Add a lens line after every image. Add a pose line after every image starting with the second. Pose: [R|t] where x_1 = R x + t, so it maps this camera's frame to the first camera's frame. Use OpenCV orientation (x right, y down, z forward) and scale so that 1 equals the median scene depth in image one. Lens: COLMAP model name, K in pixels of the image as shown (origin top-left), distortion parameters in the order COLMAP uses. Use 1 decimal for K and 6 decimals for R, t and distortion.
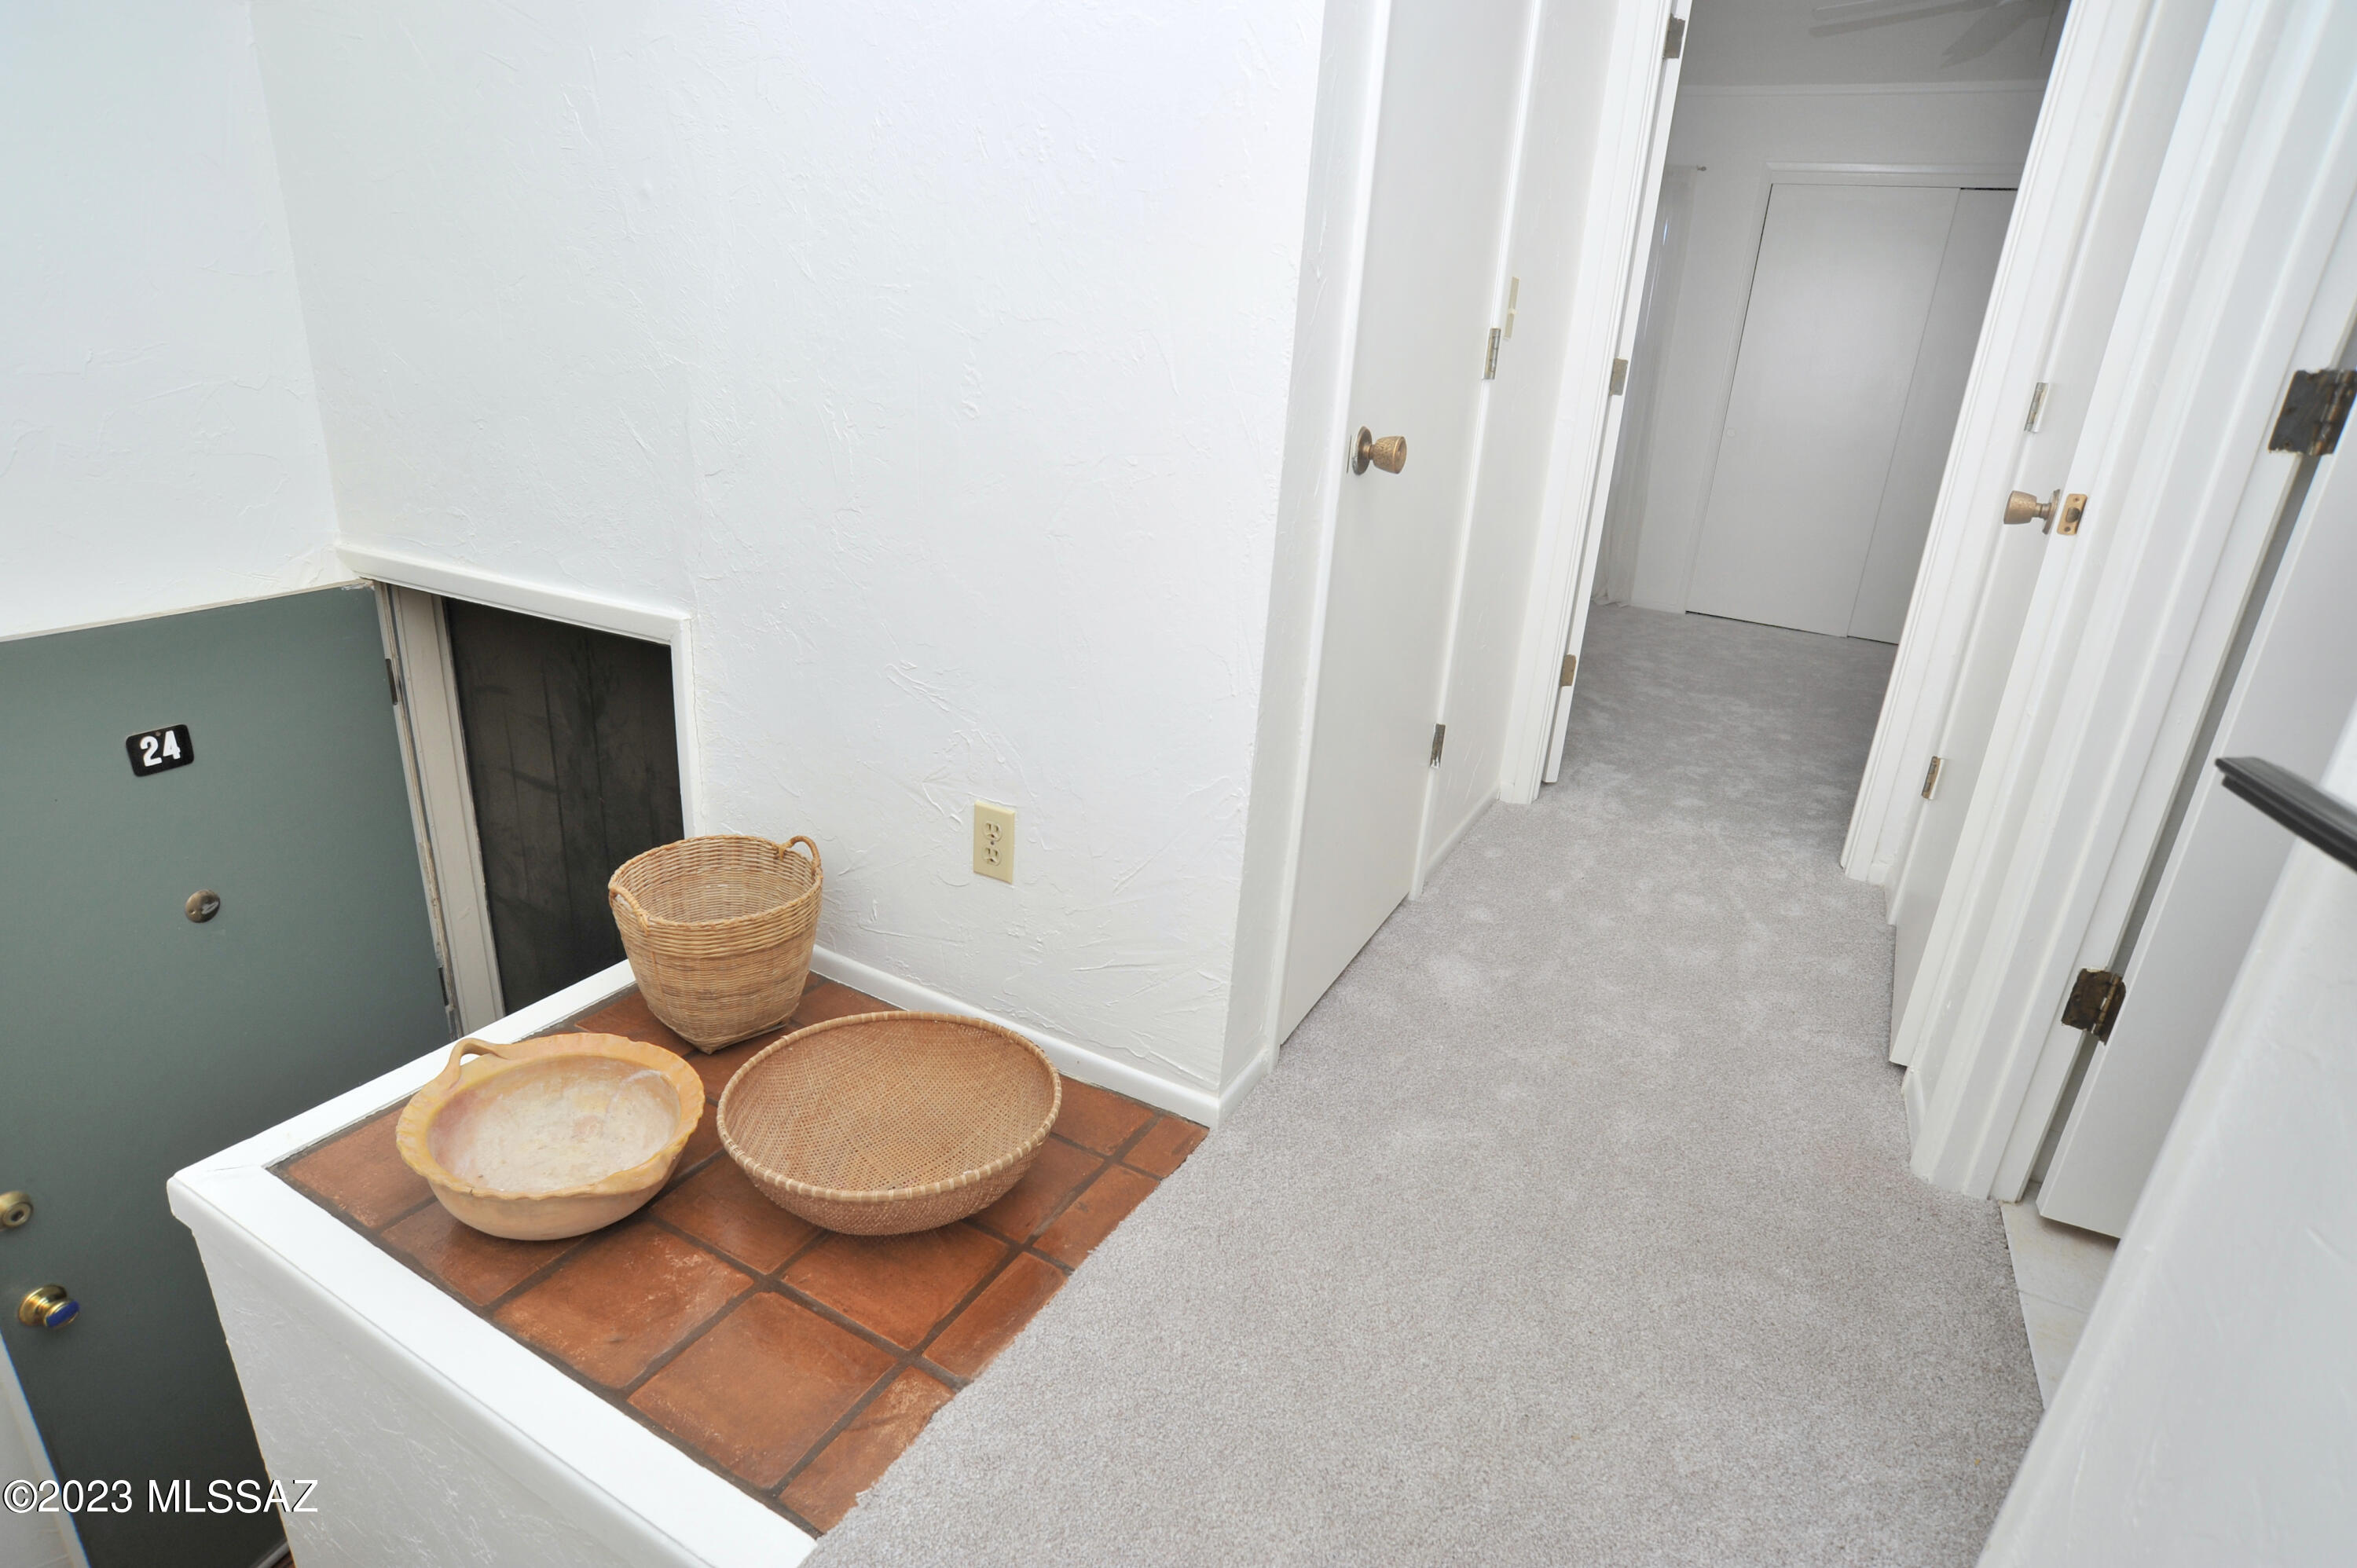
lens RADIAL K [[1217.9, 0, 1178.5], [0, 1217.9, 784.0], [0, 0, 1]] dist [-0.102652, 0.053569]
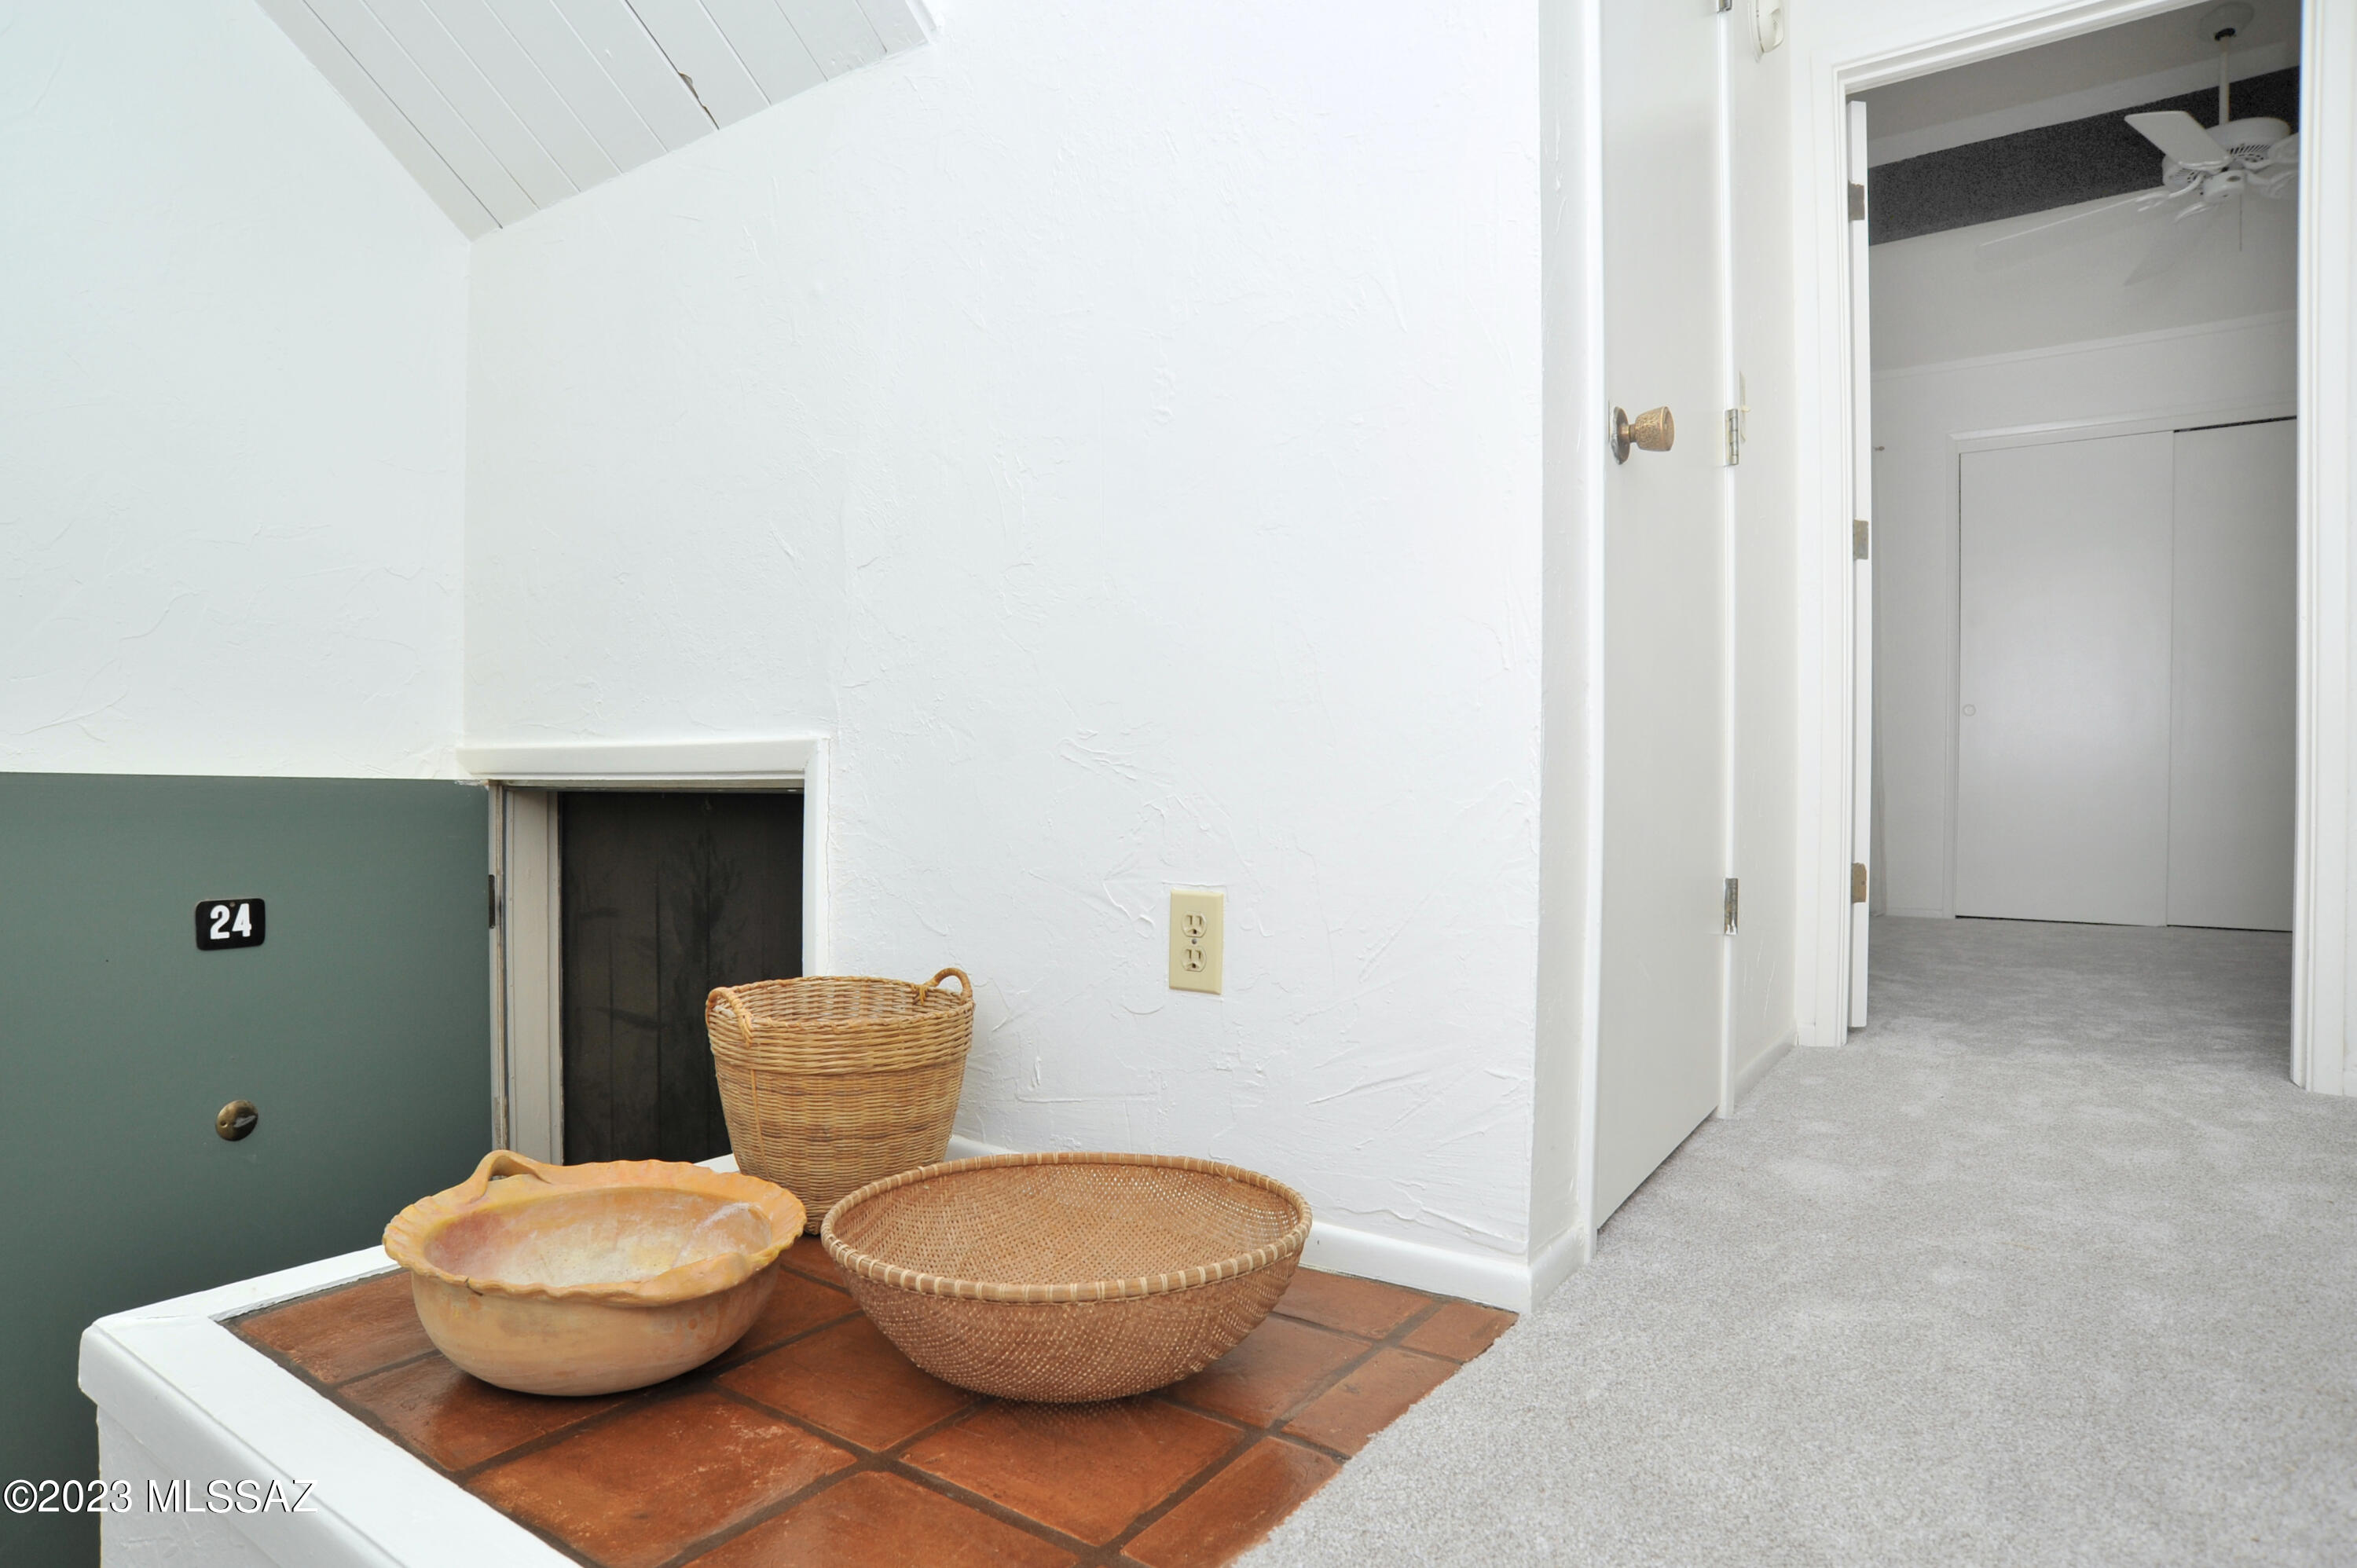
lens RADIAL K [[1317.6, 0, 1178.5], [0, 1317.6, 784.0], [0, 0, 1]] dist [-0.102321, 0.050890]
pose [[0.992443, -0.057934, -0.108171, -0.069568], [0.016917, 0.937709, -0.347010, 0.255692], [0.121536, 0.342558, 0.931602, 0.194391]]
